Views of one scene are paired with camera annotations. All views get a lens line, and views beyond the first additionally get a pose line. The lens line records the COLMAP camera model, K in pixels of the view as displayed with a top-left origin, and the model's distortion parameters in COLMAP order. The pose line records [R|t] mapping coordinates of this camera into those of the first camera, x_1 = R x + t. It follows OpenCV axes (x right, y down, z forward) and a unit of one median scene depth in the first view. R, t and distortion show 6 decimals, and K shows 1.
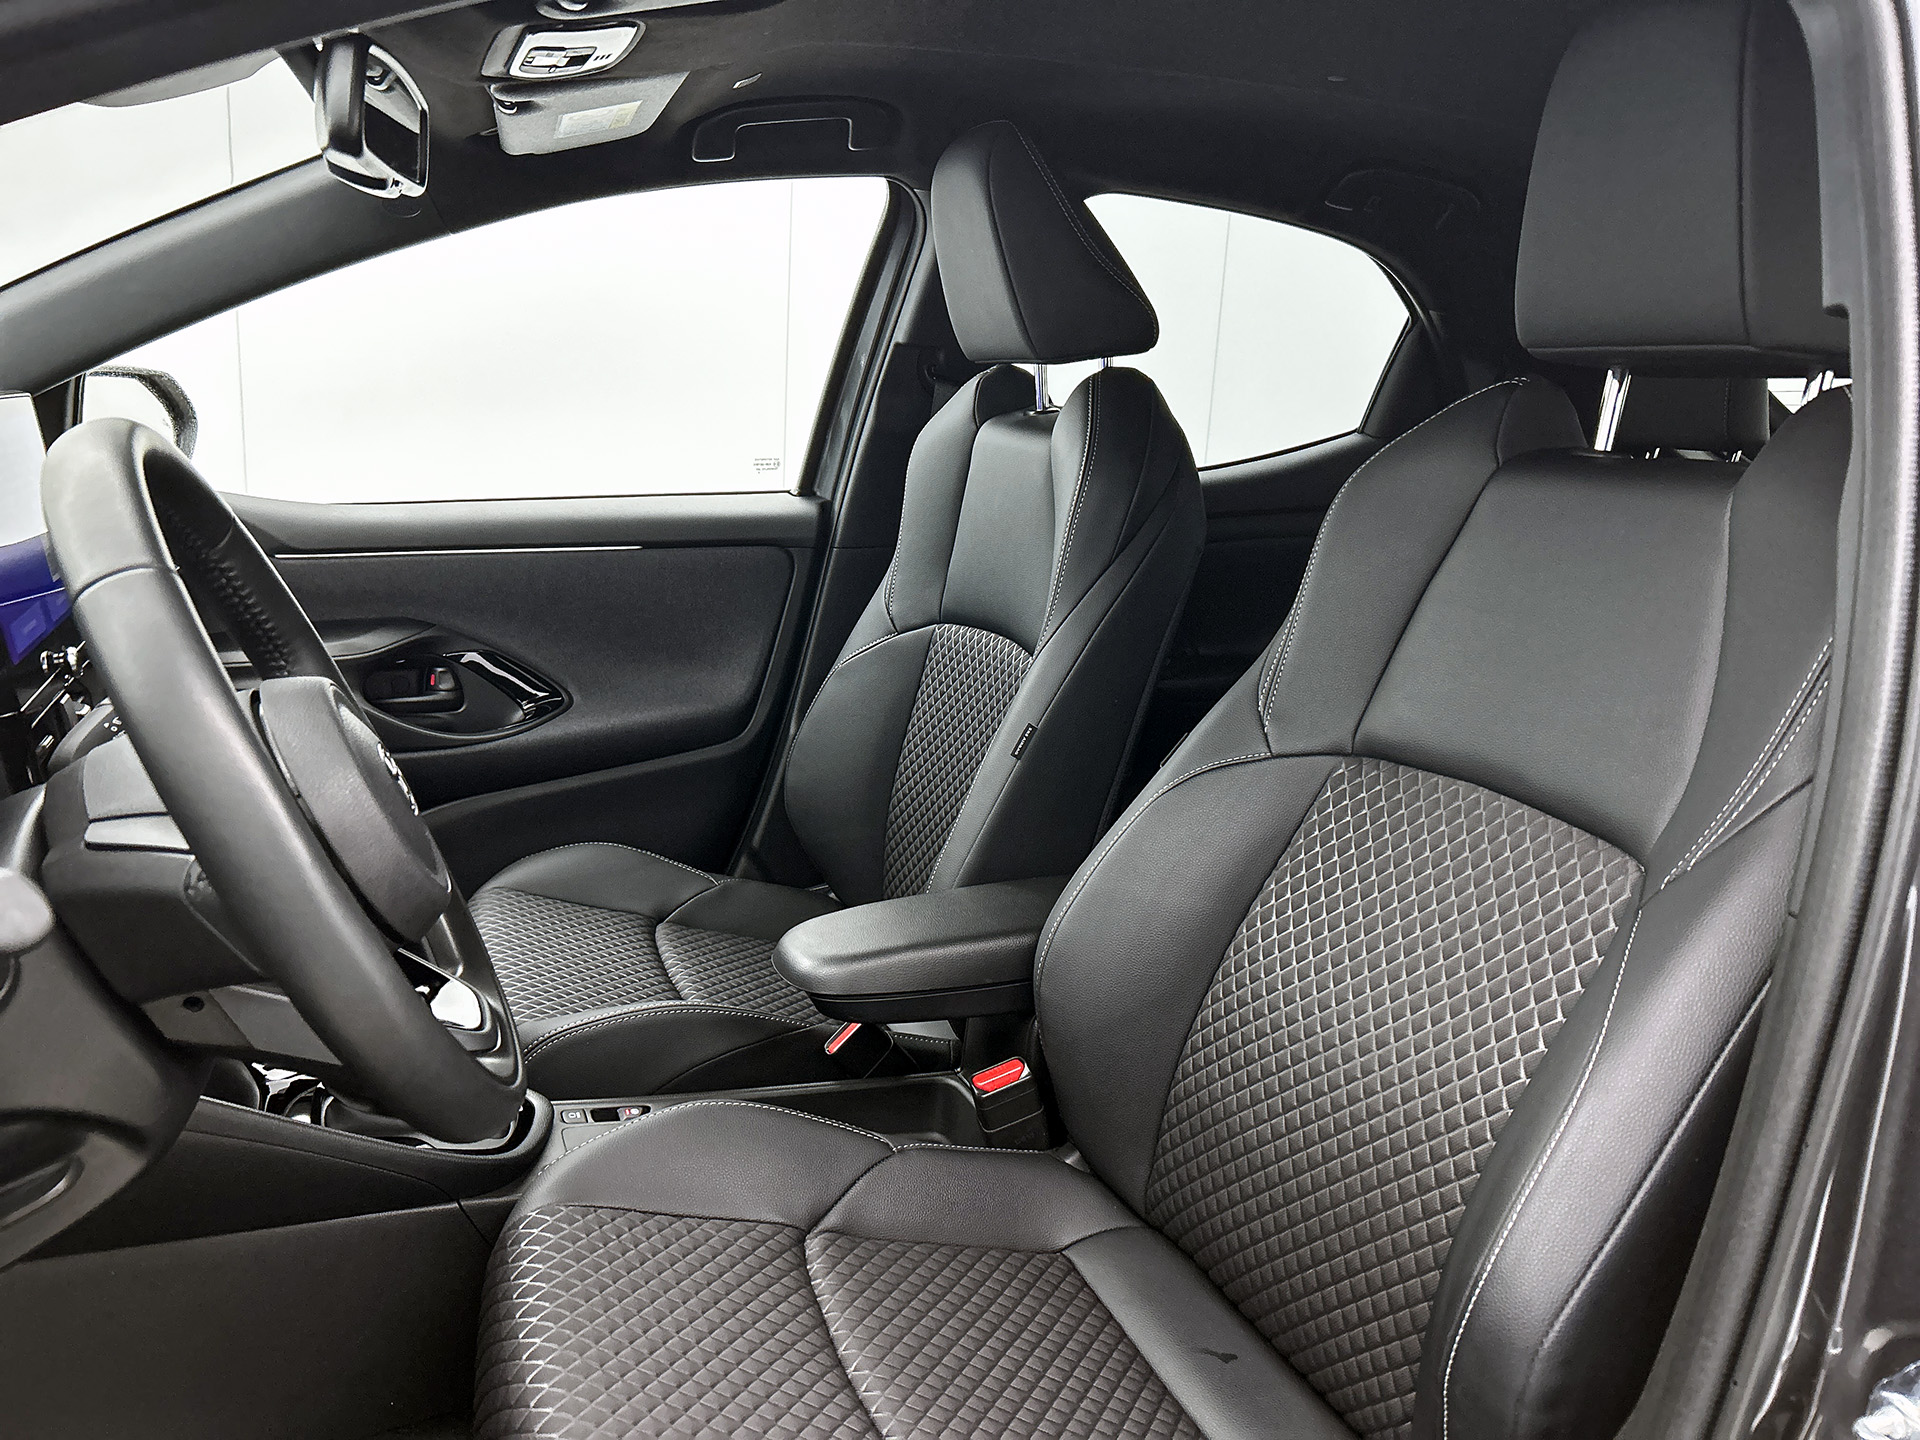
lens RADIAL K [[1491.1, 0, 960.1], [0, 1491.1, 721.7], [0, 0, 1]] dist [0.054851, -0.058671]
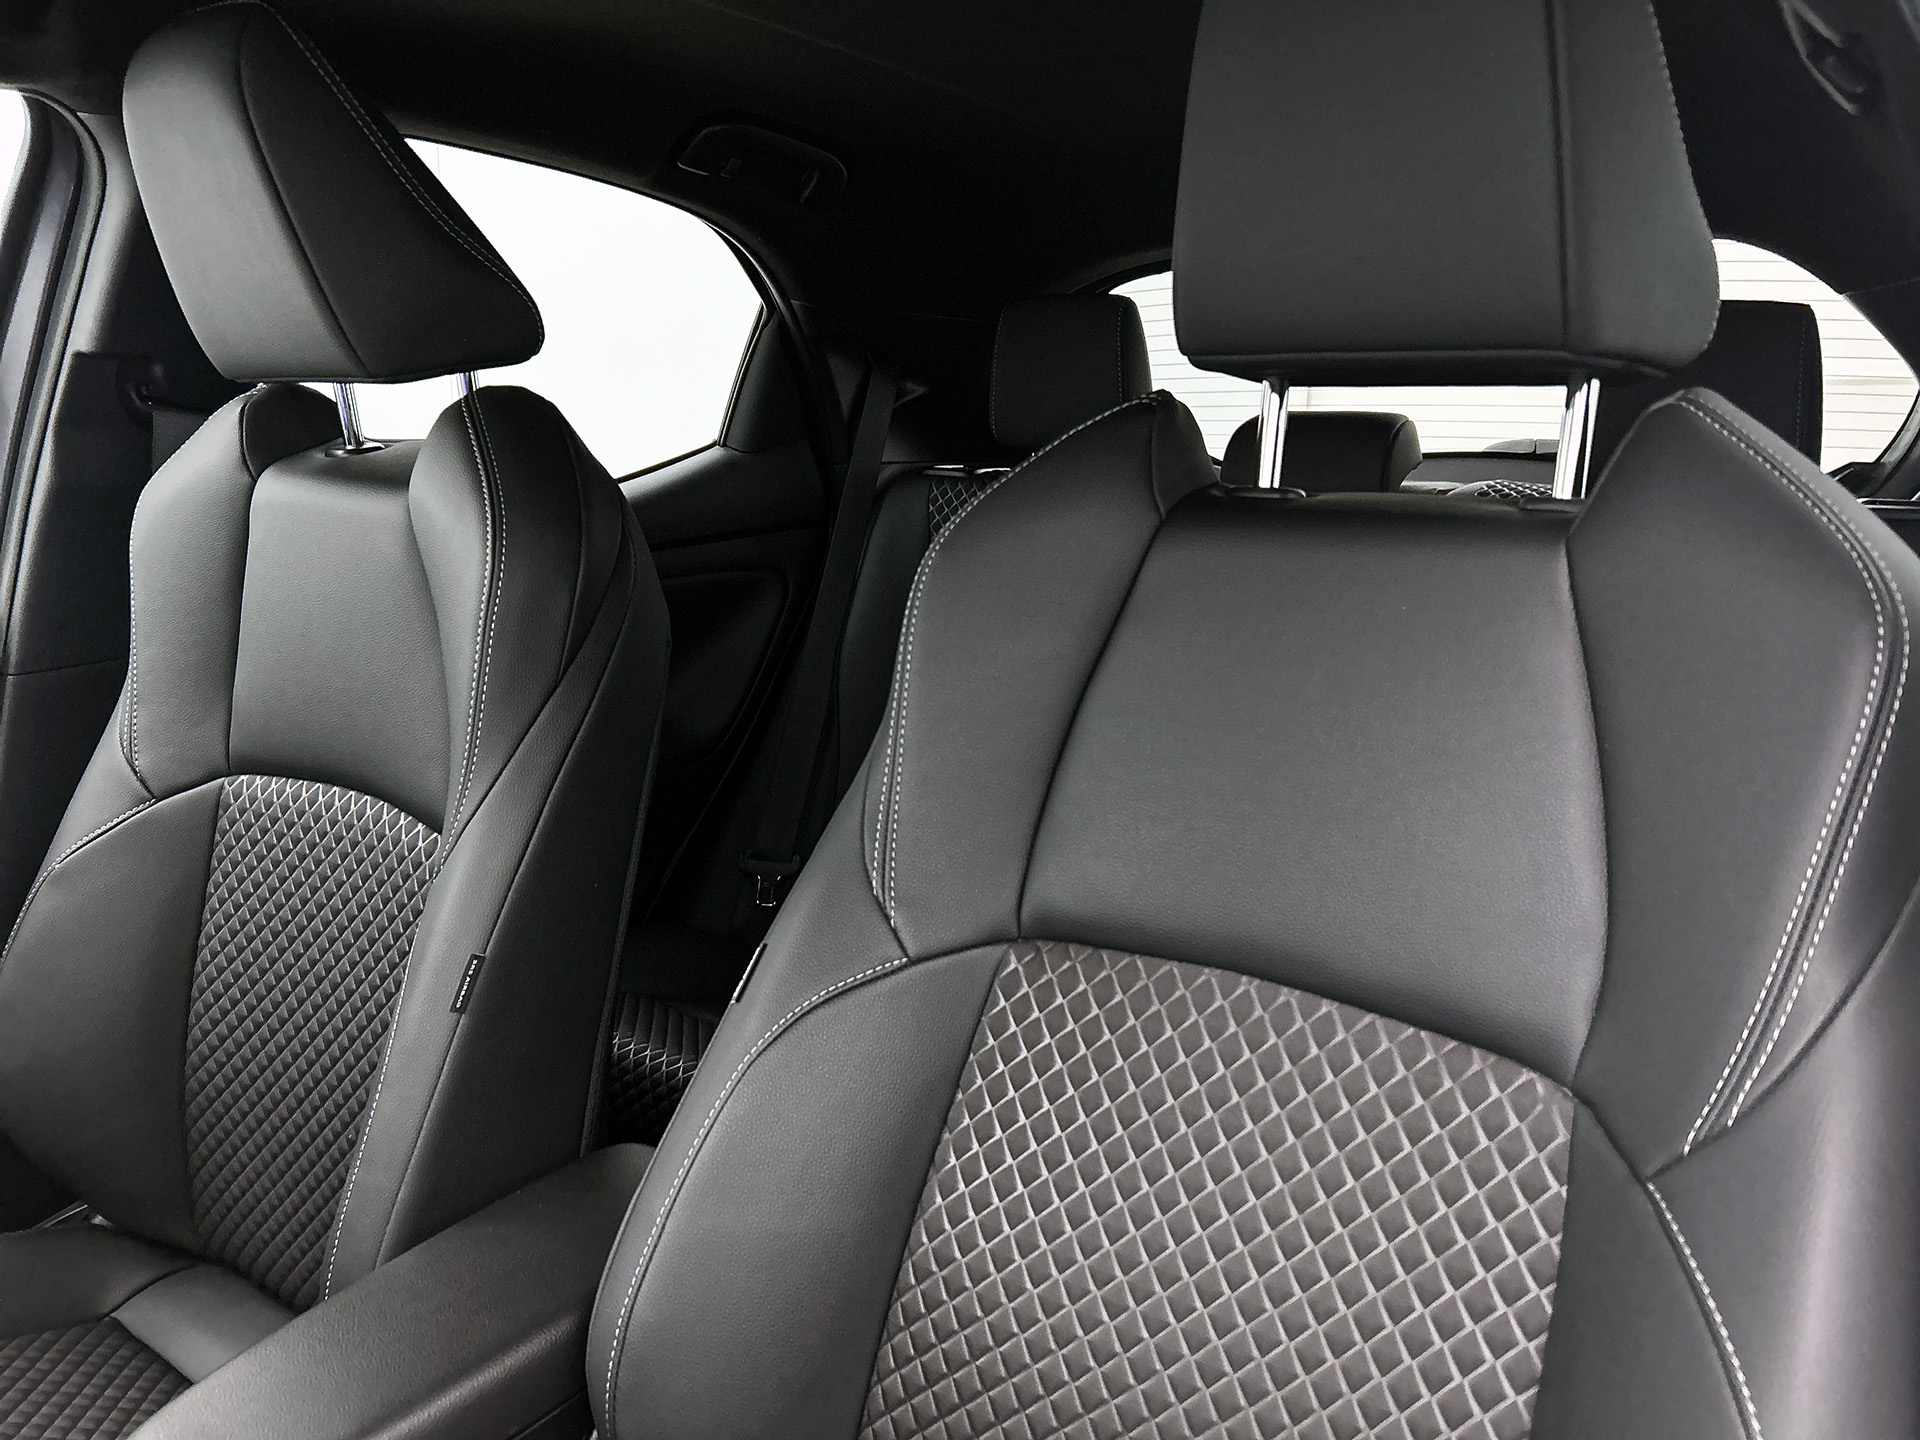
lens RADIAL K [[1491.1, 0, 959.1], [0, 1491.1, 717.0], [0, 0, 1]] dist [0.054851, -0.058671]
pose [[0.859771, -0.145621, 0.489477, -0.064172], [0.141878, 0.988862, 0.044979, -0.083512], [-0.490575, 0.030774, 0.870855, 0.289899]]
